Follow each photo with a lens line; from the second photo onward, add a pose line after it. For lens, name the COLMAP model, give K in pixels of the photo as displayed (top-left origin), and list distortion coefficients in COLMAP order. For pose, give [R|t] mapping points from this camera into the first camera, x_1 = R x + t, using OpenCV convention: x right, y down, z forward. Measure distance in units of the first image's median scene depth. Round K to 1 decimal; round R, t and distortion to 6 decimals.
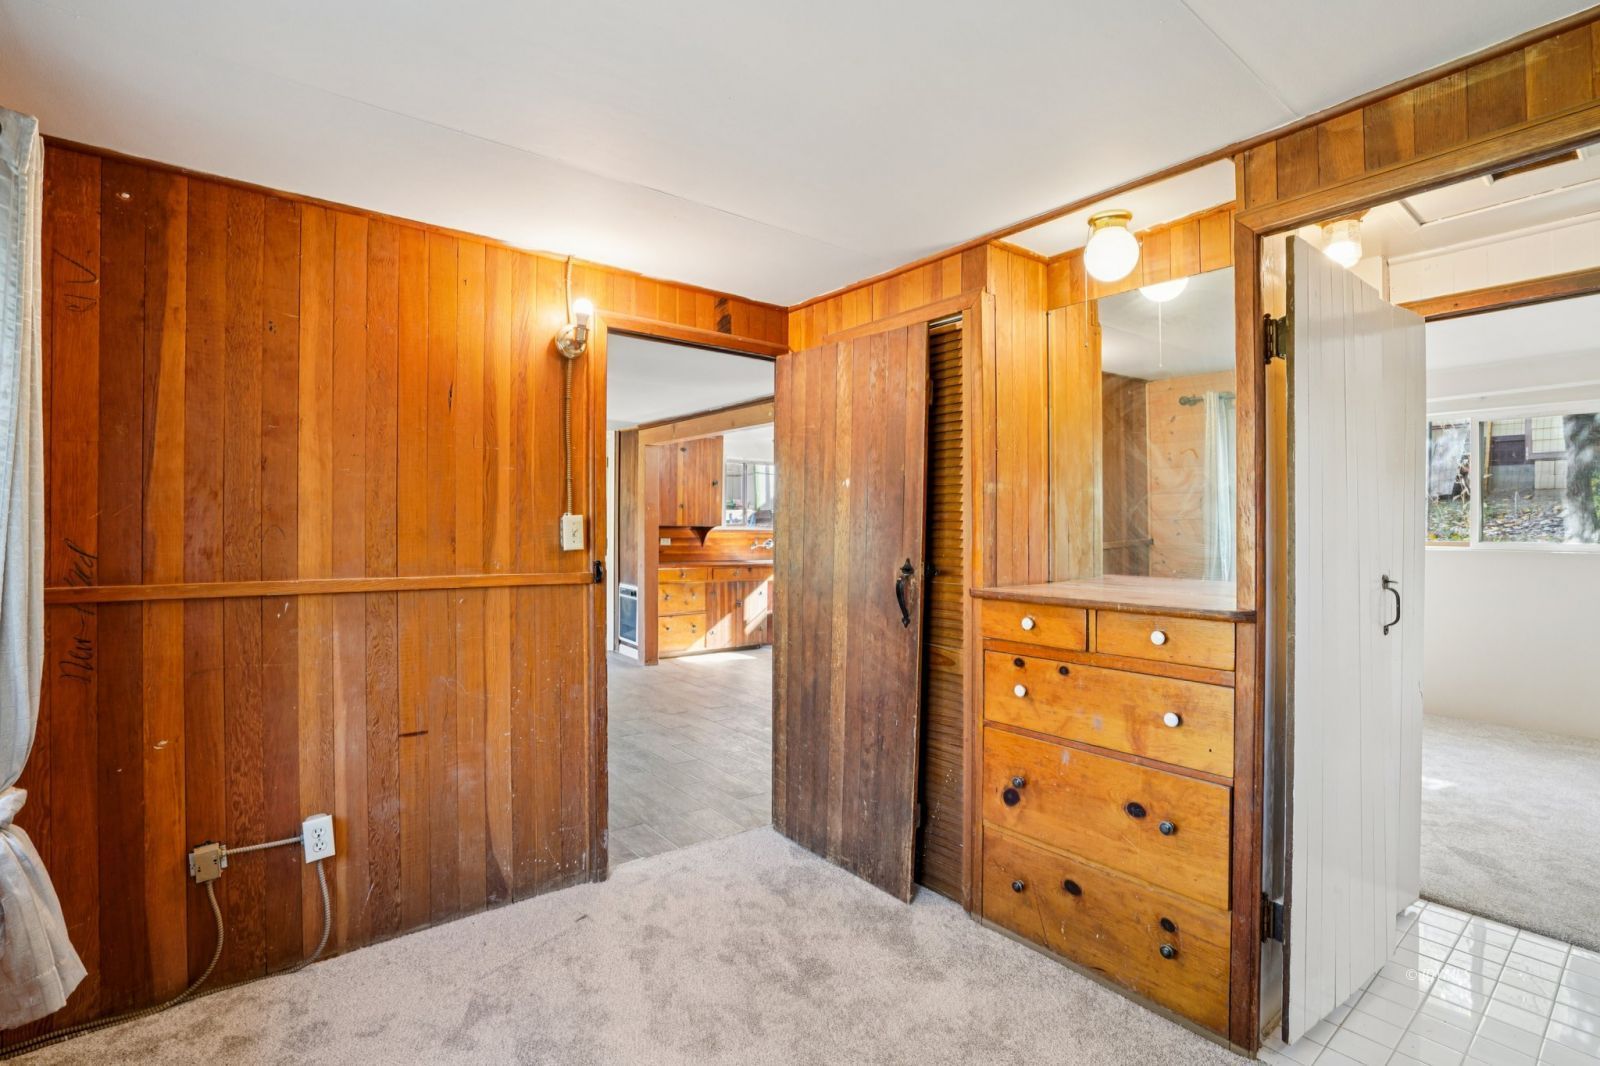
lens RADIAL K [[735.9, 0, 800.0], [0, 735.9, 533.0], [0, 0, 1]] dist [-0.060272, 0.023250]
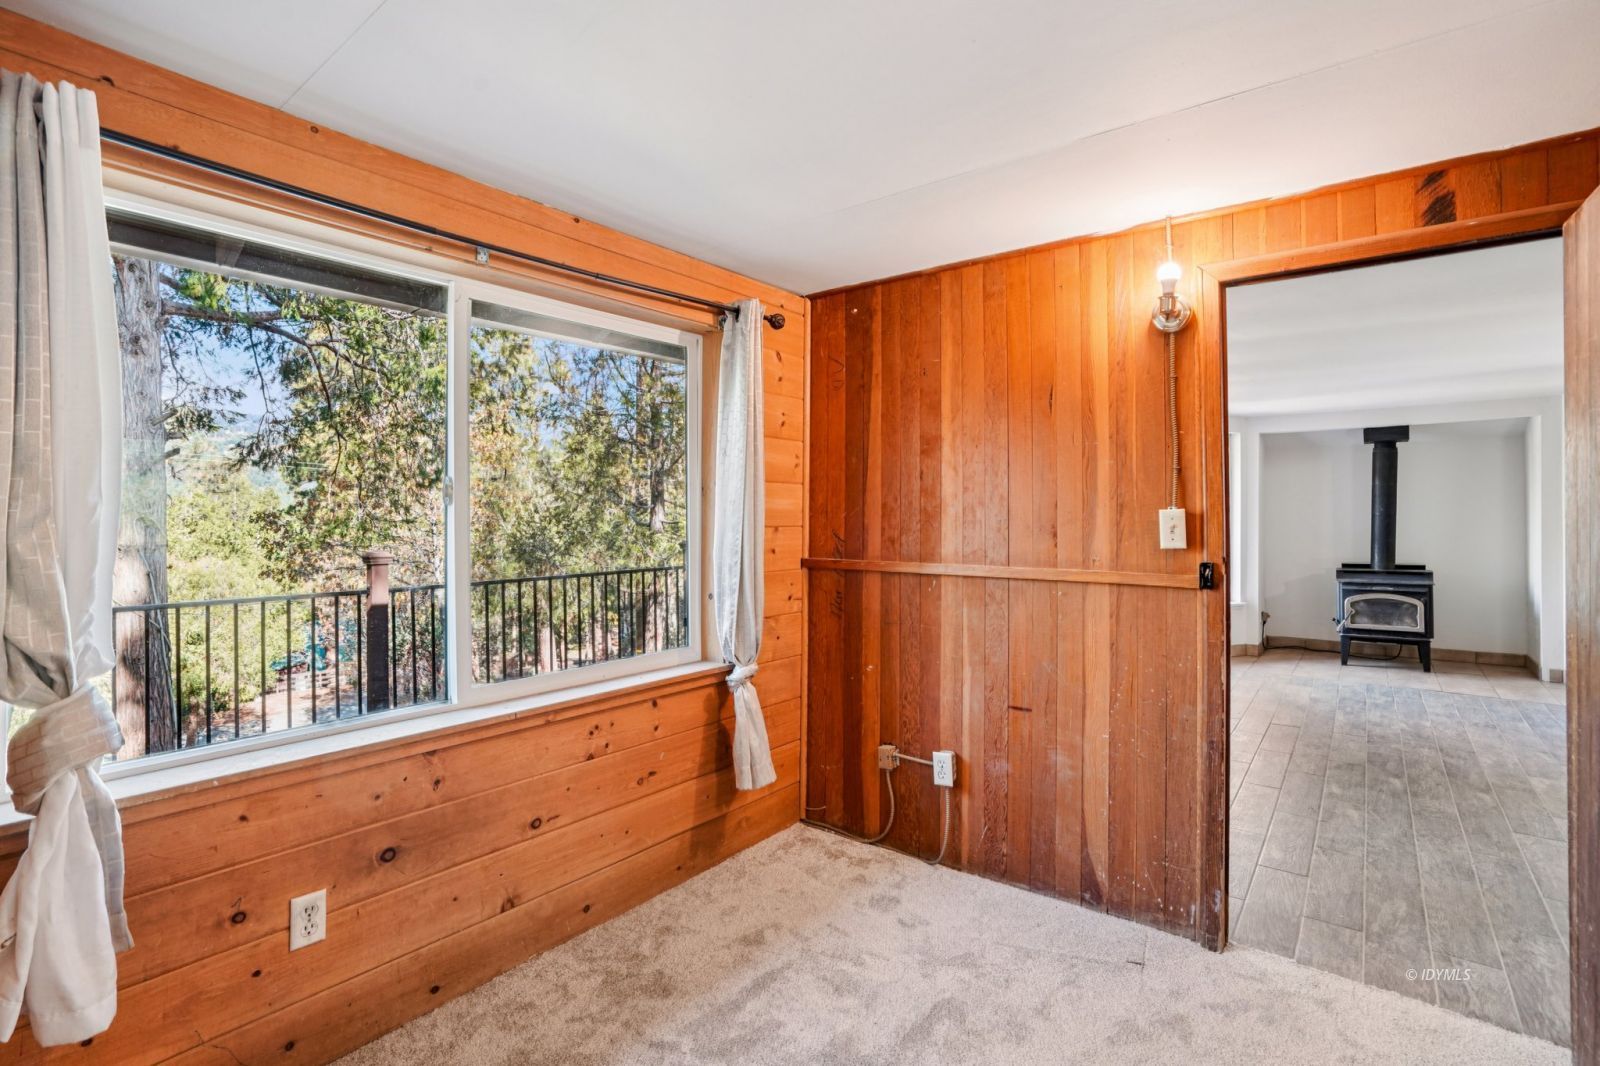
lens RADIAL K [[744.9, 0, 796.3], [0, 744.9, 509.3], [0, 0, 1]] dist [-0.065235, 0.025337]
pose [[0.242406, -0.013687, -0.970078, 0.471461], [-0.007736, 0.999841, -0.016040, -0.007205], [0.970144, 0.011393, 0.242262, 0.376987]]
